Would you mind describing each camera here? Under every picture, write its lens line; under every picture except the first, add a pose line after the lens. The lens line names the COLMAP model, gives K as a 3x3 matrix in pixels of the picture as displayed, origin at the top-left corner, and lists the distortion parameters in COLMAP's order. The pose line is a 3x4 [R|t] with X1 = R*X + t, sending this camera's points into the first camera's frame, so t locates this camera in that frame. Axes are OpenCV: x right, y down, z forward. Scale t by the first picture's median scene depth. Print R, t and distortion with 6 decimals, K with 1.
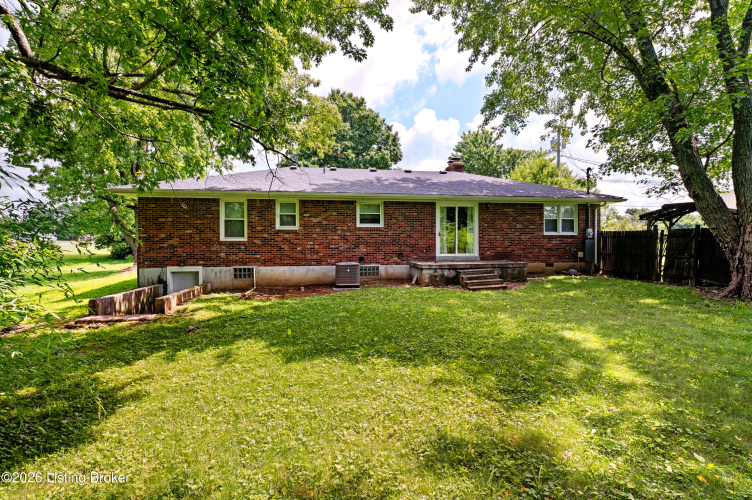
lens RADIAL K [[341.3, 0, 376.2], [0, 341.3, 251.4], [0, 0, 1]] dist [-0.002744, -0.001862]
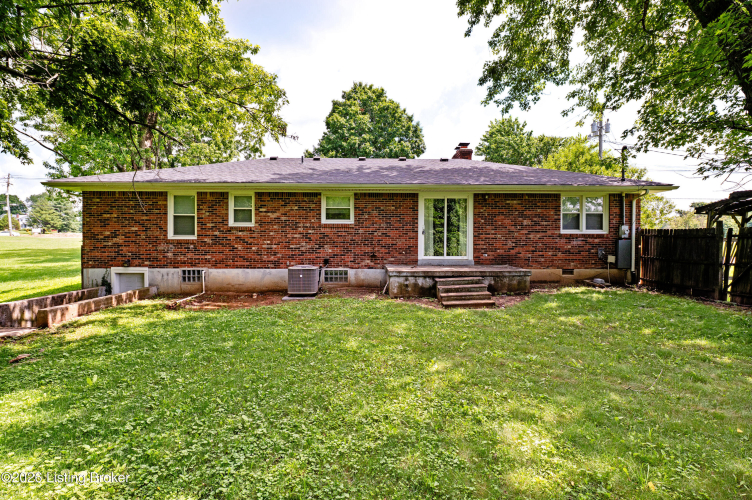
lens RADIAL K [[333.8, 0, 371.1], [0, 333.8, 244.6], [0, 0, 1]] dist [-0.010219, 0.002955]
pose [[0.990689, 0.008492, -0.135876, 0.175341], [-0.009212, 0.999947, -0.004673, -0.016165], [0.135829, 0.005881, 0.990715, 0.194704]]
